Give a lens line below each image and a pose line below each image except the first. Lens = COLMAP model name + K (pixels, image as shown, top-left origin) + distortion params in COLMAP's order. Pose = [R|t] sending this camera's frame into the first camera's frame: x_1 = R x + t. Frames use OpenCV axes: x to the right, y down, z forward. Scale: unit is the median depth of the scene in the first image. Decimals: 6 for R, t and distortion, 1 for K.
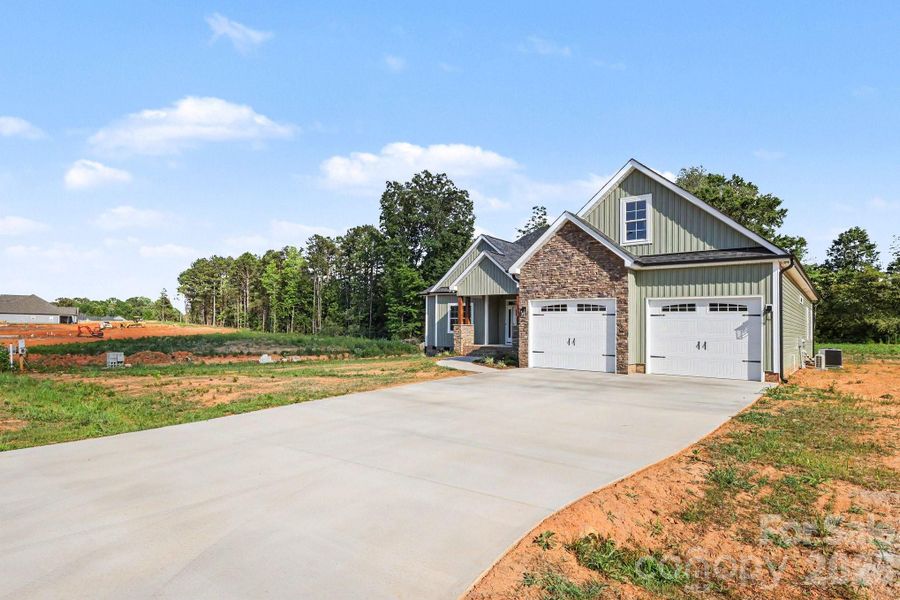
lens RADIAL K [[494.7, 0, 450.1], [0, 494.7, 323.6], [0, 0, 1]] dist [0.000304, -0.000052]
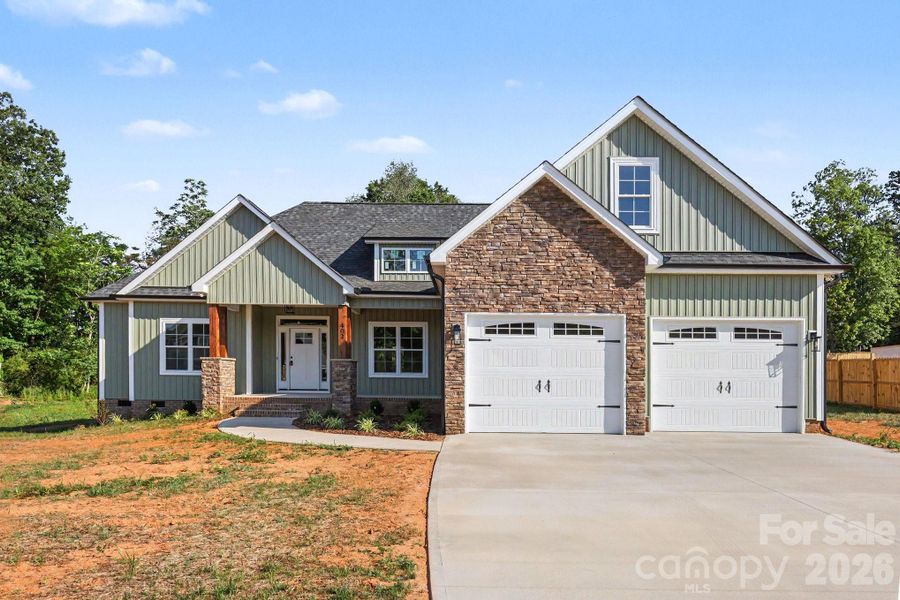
lens RADIAL K [[637.7, 0, 450.5], [0, 637.7, 381.0], [0, 0, 1]] dist [0.002829, -0.000436]
pose [[0.784700, -0.018720, 0.619593, -0.320634], [-0.001425, 0.999487, 0.032003, 0.006187], [-0.619874, -0.025996, 0.784270, 0.472752]]
